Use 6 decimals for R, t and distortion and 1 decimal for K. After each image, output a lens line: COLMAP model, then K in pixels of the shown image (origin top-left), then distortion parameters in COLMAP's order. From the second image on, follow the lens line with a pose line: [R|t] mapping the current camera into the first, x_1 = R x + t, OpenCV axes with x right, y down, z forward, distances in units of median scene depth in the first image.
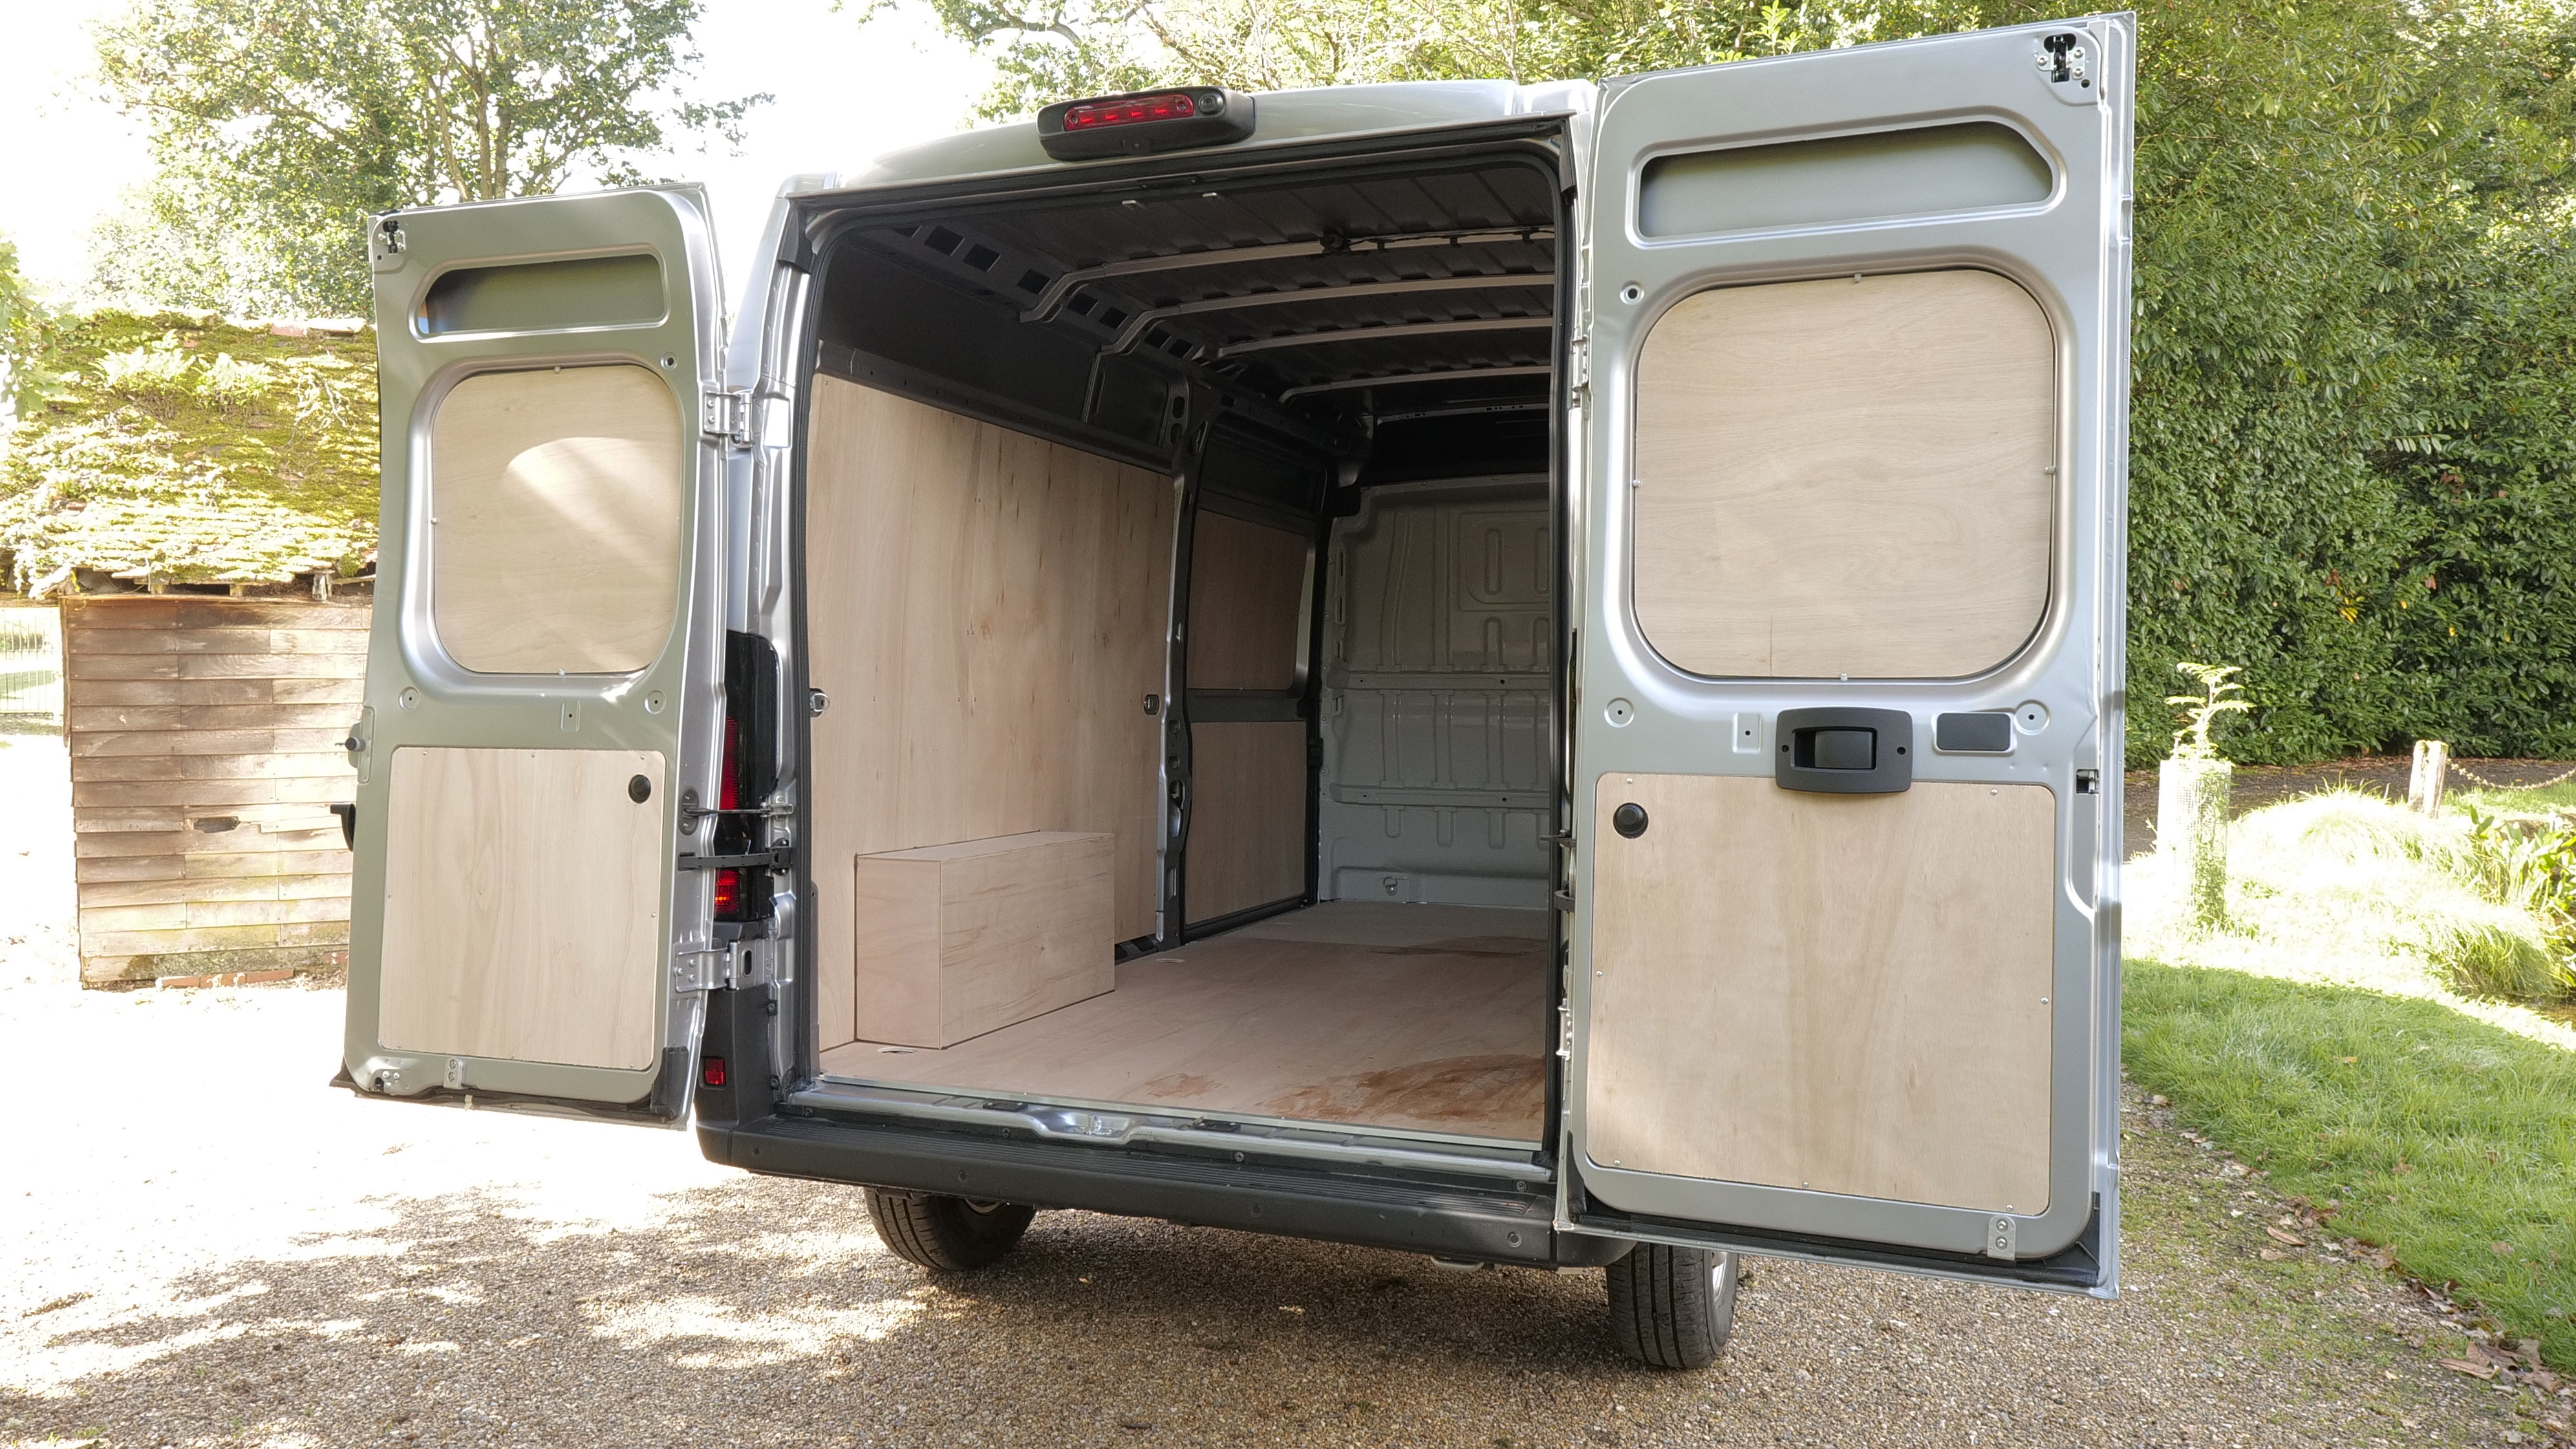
lens RADIAL K [[1803.6, 0, 1285.9], [0, 1803.6, 719.5], [0, 0, 1]] dist [0.013068, -0.010907]
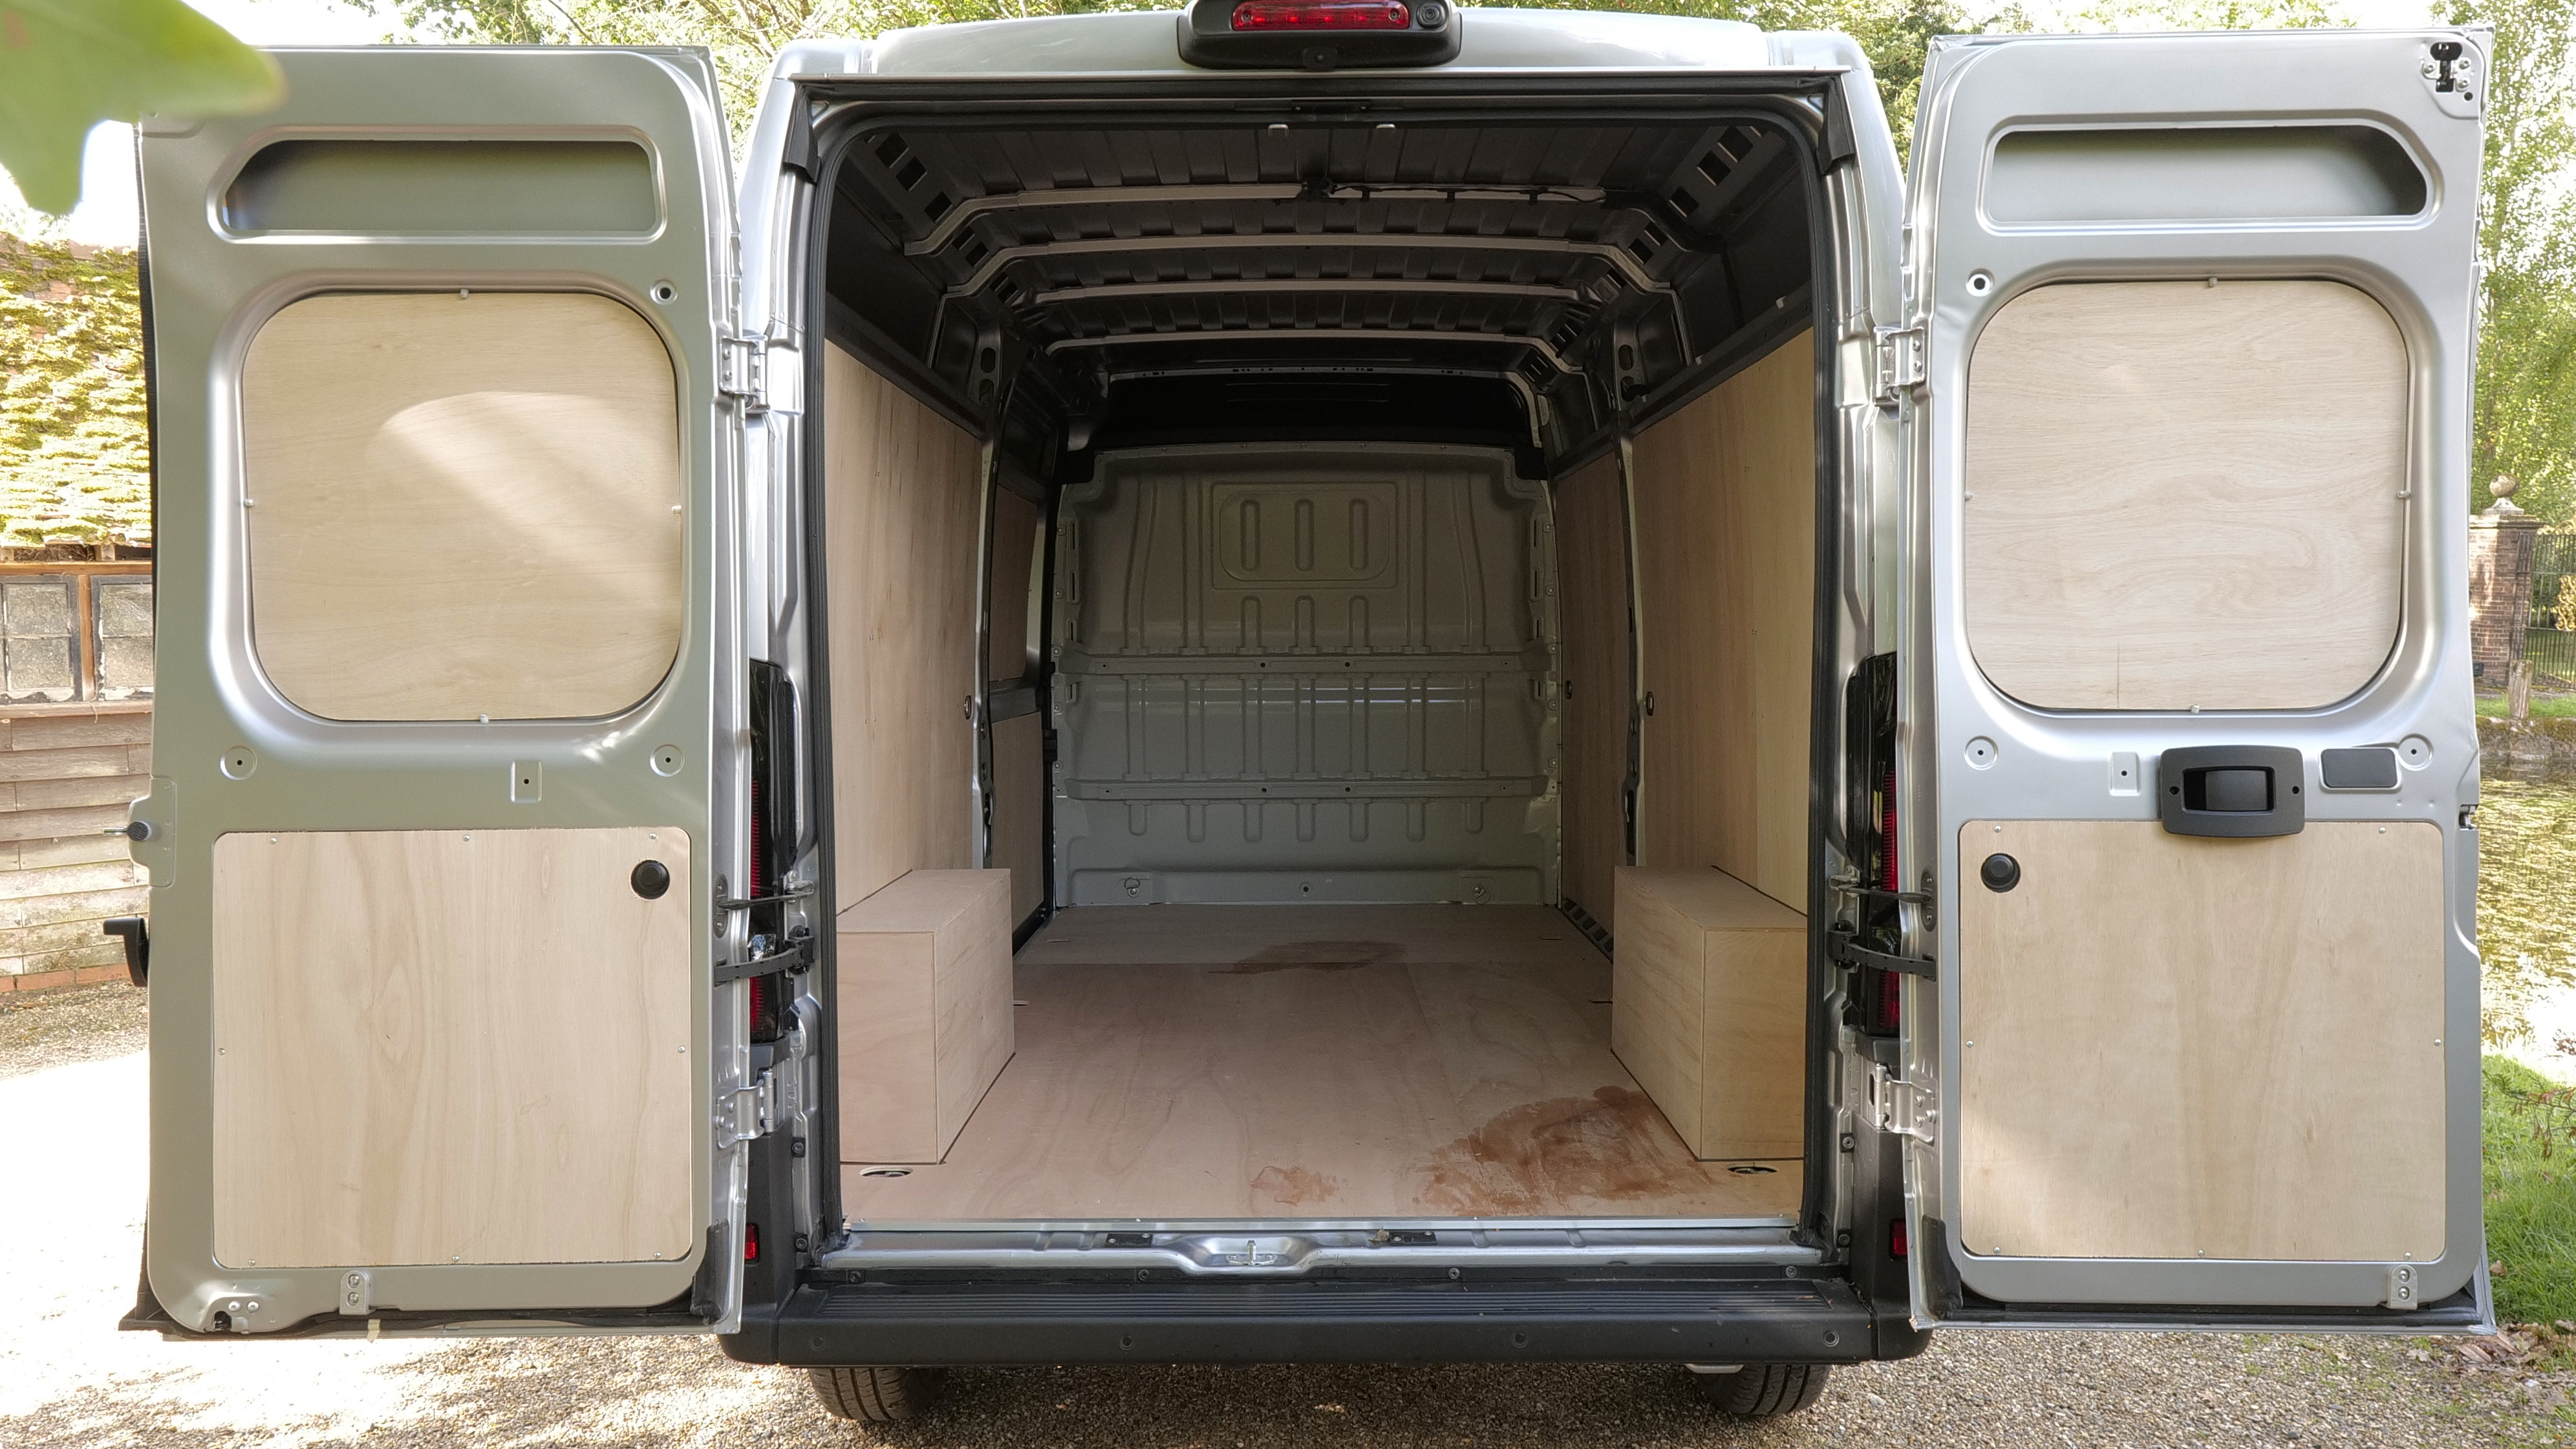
lens RADIAL K [[1803.6, 0, 1292.0], [0, 1803.6, 725.9], [0, 0, 1]] dist [0.013068, -0.010907]
pose [[0.937434, -0.029711, 0.346892, -0.361641], [0.017642, 0.999126, 0.037899, -0.046368], [-0.347715, -0.029408, 0.937139, 0.221694]]
